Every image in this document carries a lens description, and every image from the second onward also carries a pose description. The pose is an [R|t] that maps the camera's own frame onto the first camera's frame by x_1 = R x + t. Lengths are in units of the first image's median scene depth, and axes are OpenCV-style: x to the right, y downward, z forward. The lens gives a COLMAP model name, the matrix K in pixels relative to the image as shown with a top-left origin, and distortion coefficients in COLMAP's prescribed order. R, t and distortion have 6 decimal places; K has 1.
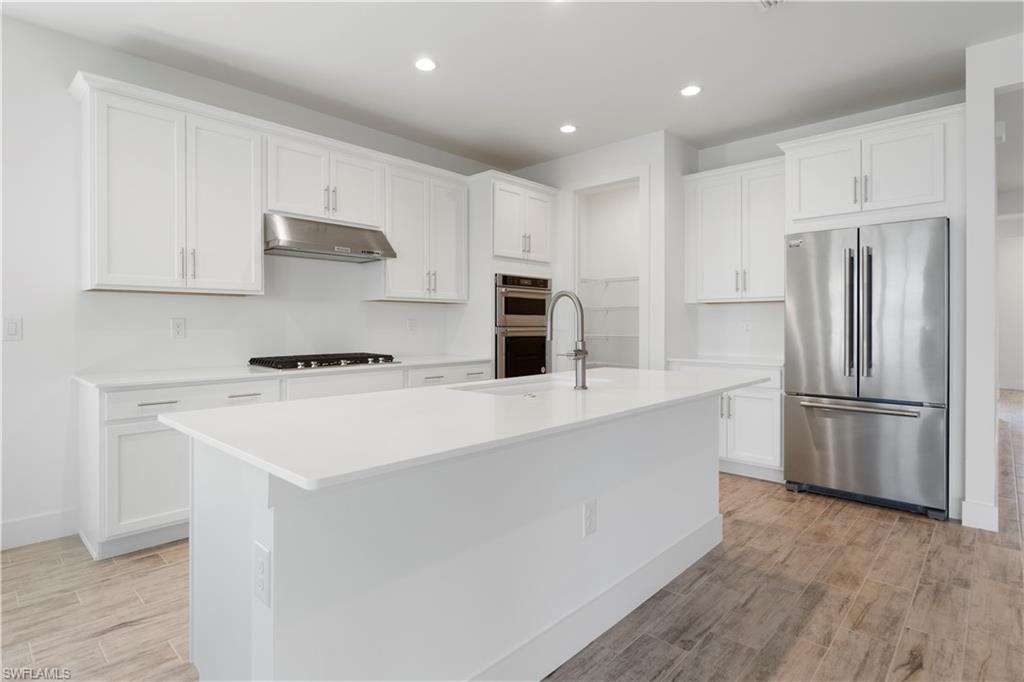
lens RADIAL K [[522.4, 0, 518.3], [0, 522.4, 331.8], [0, 0, 1]] dist [0.004601, -0.001650]
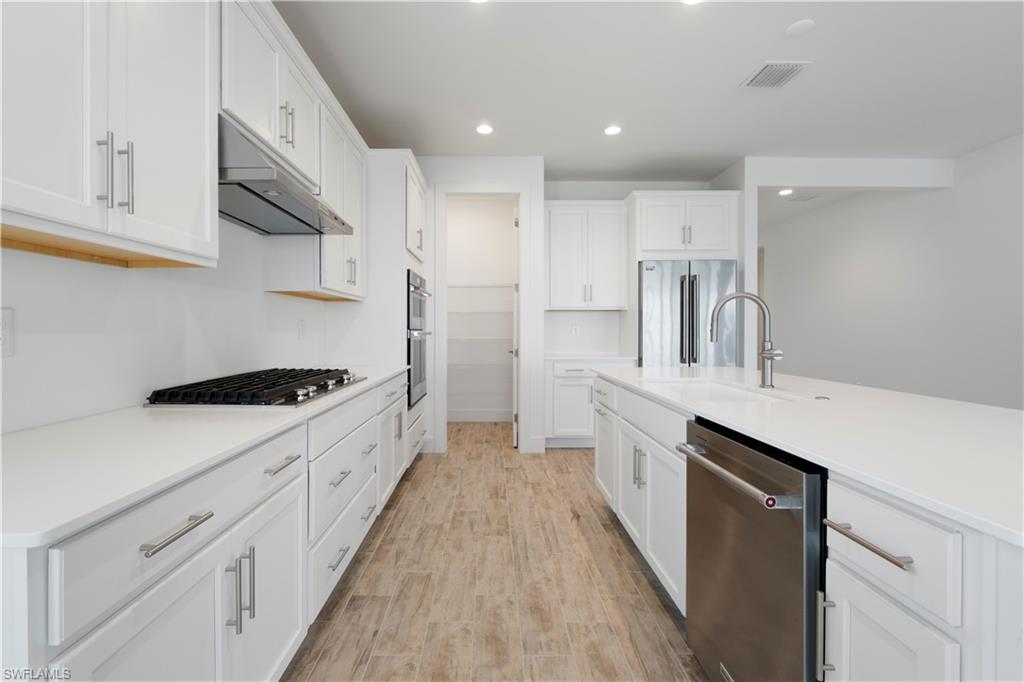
lens RADIAL K [[435.0, 0, 509.9], [0, 435.0, 338.2], [0, 0, 1]] dist [0.001857, 0.000039]
pose [[0.734817, -0.013550, 0.678130, -0.530231], [0.009337, 0.999908, 0.009862, -0.001460], [-0.678201, -0.000915, 0.734876, 0.444137]]
